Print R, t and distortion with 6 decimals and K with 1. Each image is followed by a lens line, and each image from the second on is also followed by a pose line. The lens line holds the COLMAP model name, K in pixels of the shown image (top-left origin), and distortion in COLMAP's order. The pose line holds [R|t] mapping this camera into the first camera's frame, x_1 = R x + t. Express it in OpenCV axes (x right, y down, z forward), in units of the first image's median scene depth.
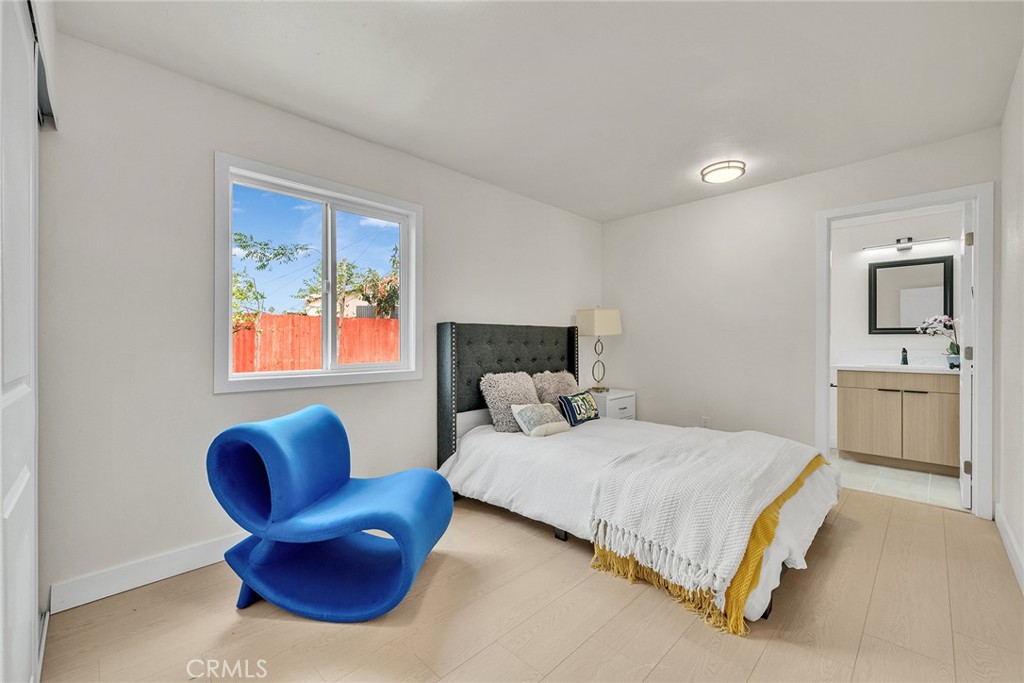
lens RADIAL K [[416.6, 0, 513.2], [0, 416.6, 340.3], [0, 0, 1]] dist [-0.001194, -0.000293]
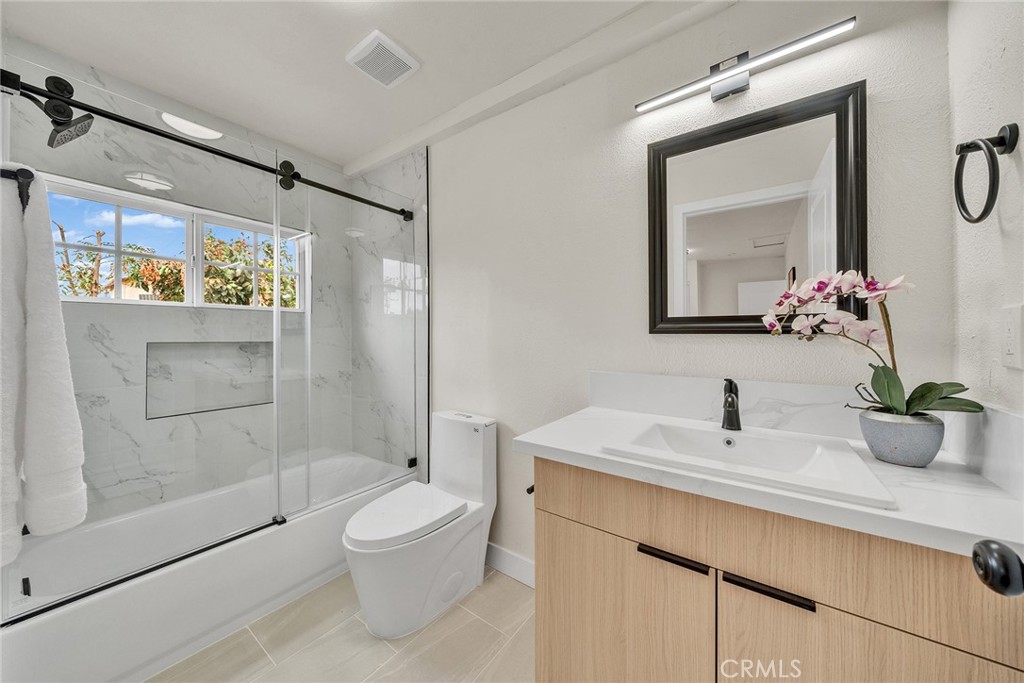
lens RADIAL K [[351.3, 0, 507.3], [0, 351.3, 335.8], [0, 0, 1]] dist [-0.008237, -0.000050]
pose [[0.987480, -0.002909, 0.157717, 0.754133], [0.003328, 0.999992, -0.002391, -0.014363], [-0.157708, 0.002886, 0.987482, 0.788042]]
